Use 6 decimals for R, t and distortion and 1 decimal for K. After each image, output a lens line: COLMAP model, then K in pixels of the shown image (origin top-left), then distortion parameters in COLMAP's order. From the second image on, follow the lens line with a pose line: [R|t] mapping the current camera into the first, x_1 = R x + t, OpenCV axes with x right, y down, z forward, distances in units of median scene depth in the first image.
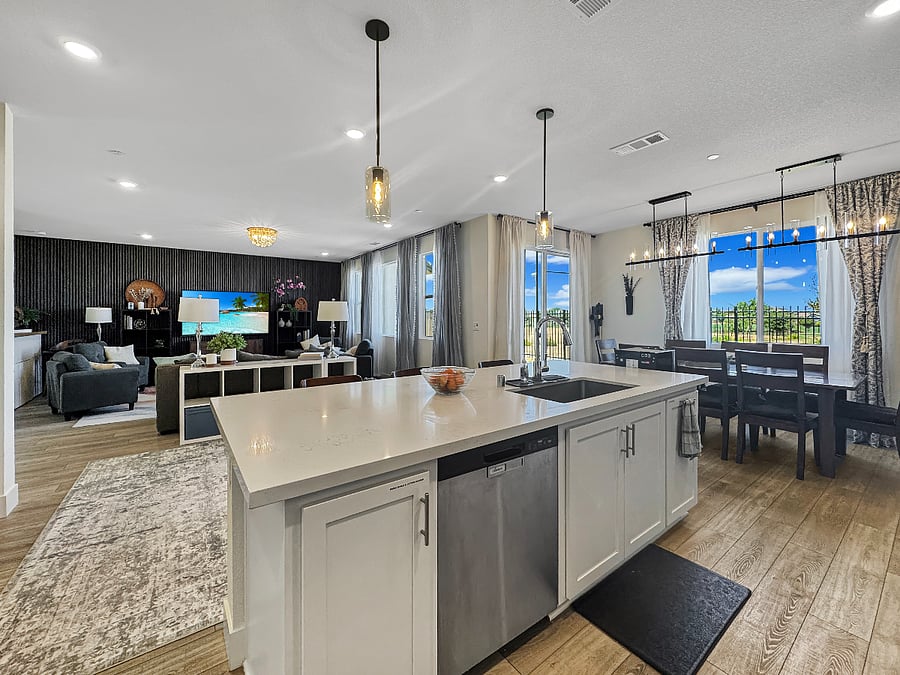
lens RADIAL K [[372.2, 0, 444.4], [0, 372.2, 316.4], [0, 0, 1]] dist [-0.004159, 0.001033]
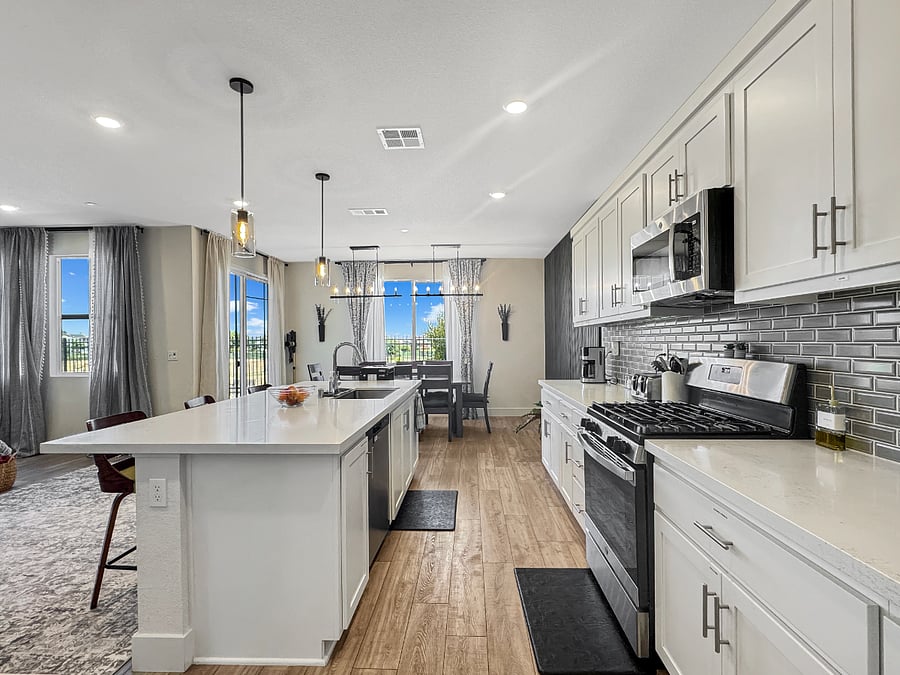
lens RADIAL K [[428.5, 0, 451.6], [0, 428.5, 342.1], [0, 0, 1]] dist [0.000151, 0.000358]
pose [[0.624633, -0.002252, 0.780915, -0.301311], [0.006908, 0.999973, -0.002641, 0.003378], [-0.780888, 0.007044, 0.624632, -0.110234]]
